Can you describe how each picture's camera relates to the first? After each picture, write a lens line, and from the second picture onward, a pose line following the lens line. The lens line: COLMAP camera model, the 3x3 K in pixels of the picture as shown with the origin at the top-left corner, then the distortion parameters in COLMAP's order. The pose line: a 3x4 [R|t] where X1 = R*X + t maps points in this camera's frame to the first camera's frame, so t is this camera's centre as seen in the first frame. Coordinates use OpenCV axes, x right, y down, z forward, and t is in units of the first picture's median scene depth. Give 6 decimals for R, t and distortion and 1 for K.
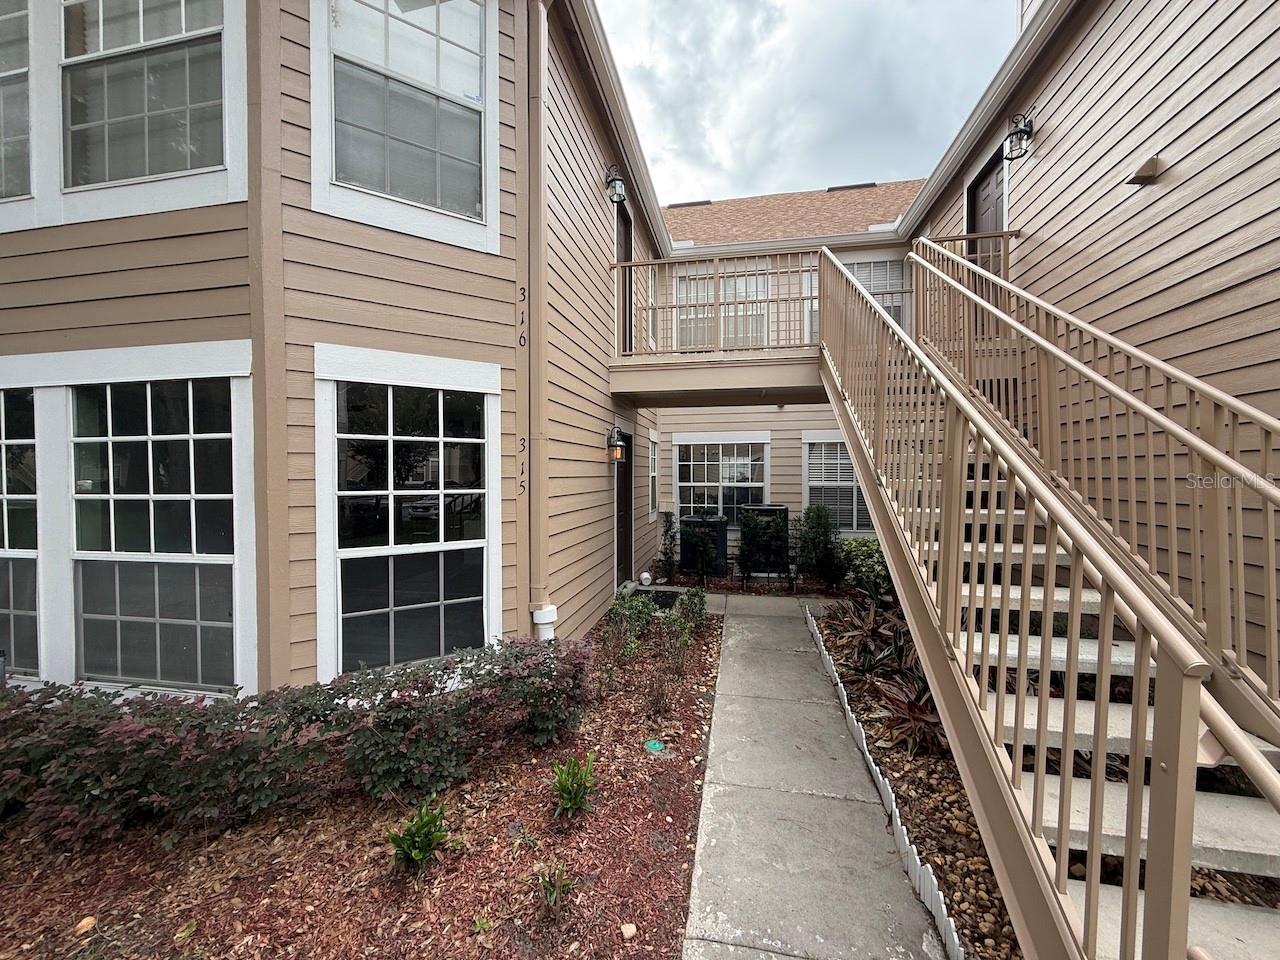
lens RADIAL K [[535.9, 0, 640.0], [0, 535.9, 480.0], [0, 0, 1]] dist [-0.000631, -0.000297]
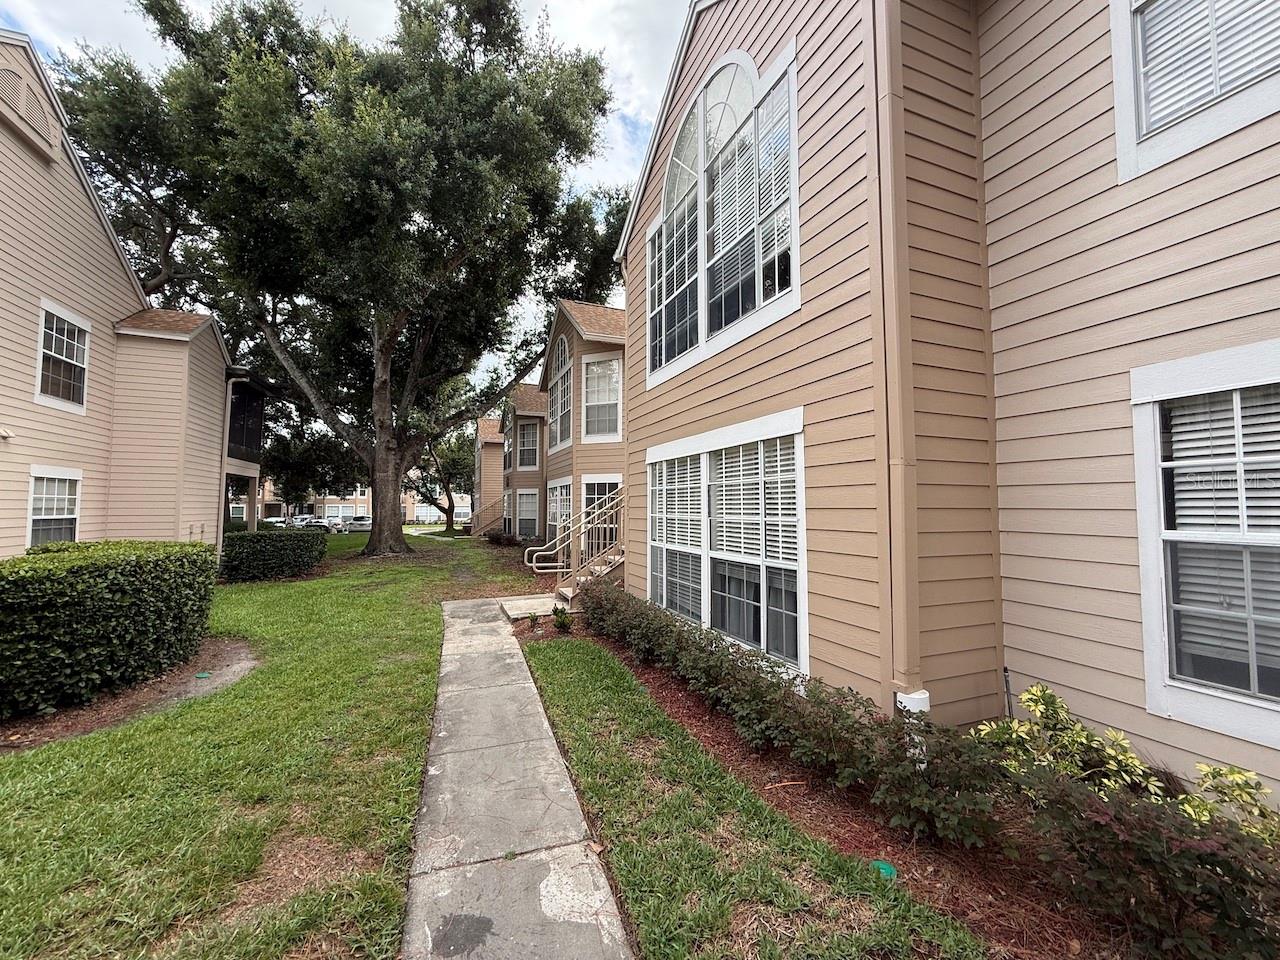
lens RADIAL K [[508.7, 0, 638.8], [0, 508.7, 479.1], [0, 0, 1]] dist [-0.000235, -0.000367]
pose [[0.535260, -0.042021, -0.843642, 0.663604], [-0.006596, 0.998523, -0.053920, -0.001567], [0.844662, 0.034426, 0.534192, -0.167505]]
